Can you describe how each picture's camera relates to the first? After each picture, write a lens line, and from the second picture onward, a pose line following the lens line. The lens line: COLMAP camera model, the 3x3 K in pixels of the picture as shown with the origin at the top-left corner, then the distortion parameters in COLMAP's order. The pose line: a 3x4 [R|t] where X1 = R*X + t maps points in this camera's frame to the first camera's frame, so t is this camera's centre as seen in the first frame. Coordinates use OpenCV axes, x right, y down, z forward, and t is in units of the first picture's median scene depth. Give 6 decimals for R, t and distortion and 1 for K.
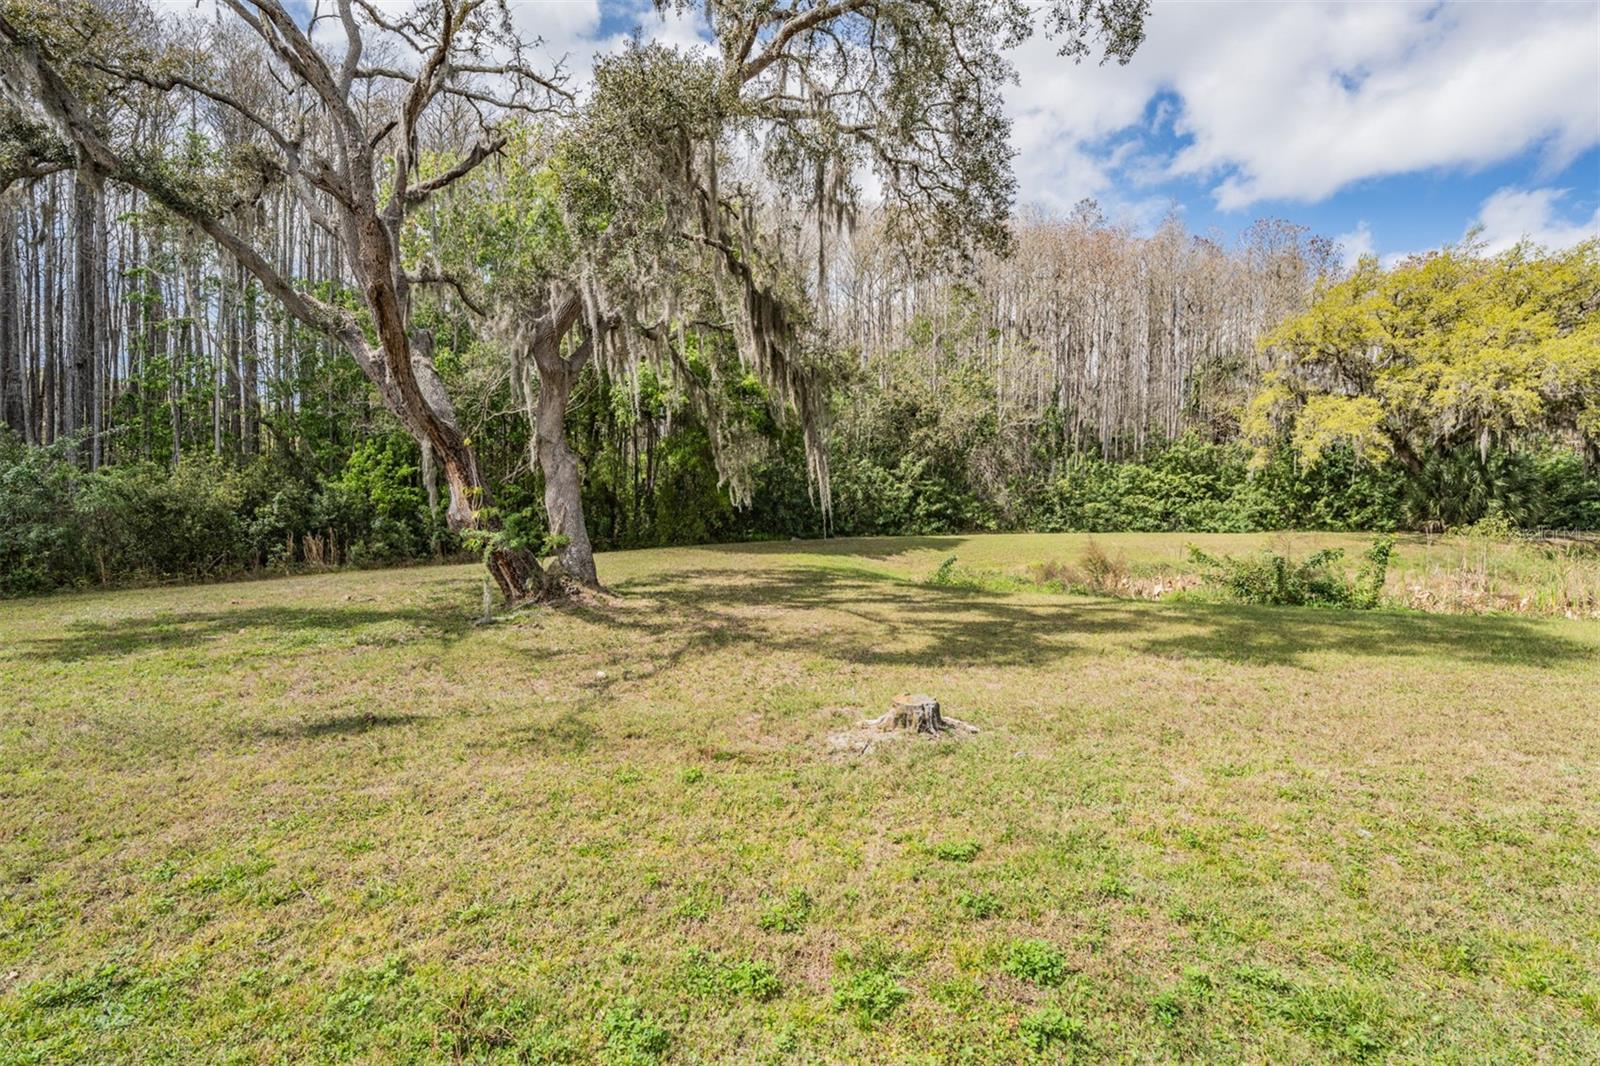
lens RADIAL K [[705.9, 0, 798.7], [0, 705.9, 512.4], [0, 0, 1]] dist [-0.002033, -0.000393]
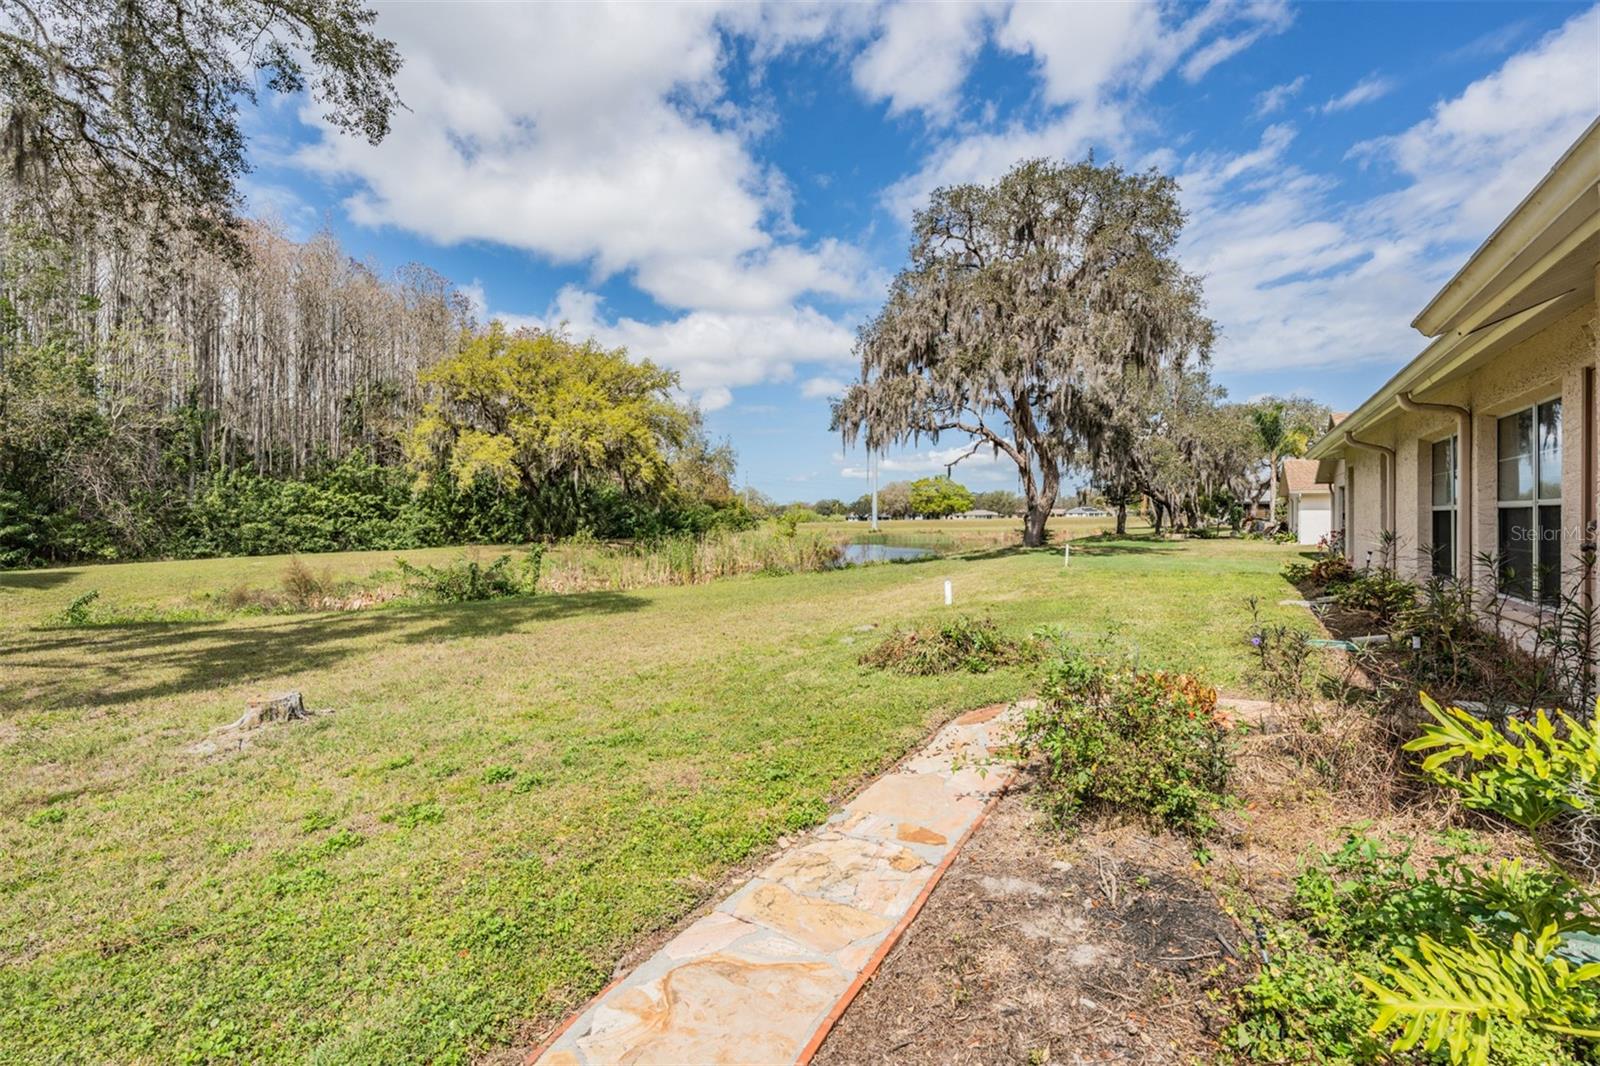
lens RADIAL K [[733.1, 0, 798.4], [0, 733.1, 510.7], [0, 0, 1]] dist [0.000668, -0.000066]
pose [[0.462932, 0.005096, 0.886379, -0.093648], [0.021863, 0.999614, -0.017165, 0.002025], [-0.886124, 0.027326, 0.462641, -0.053904]]
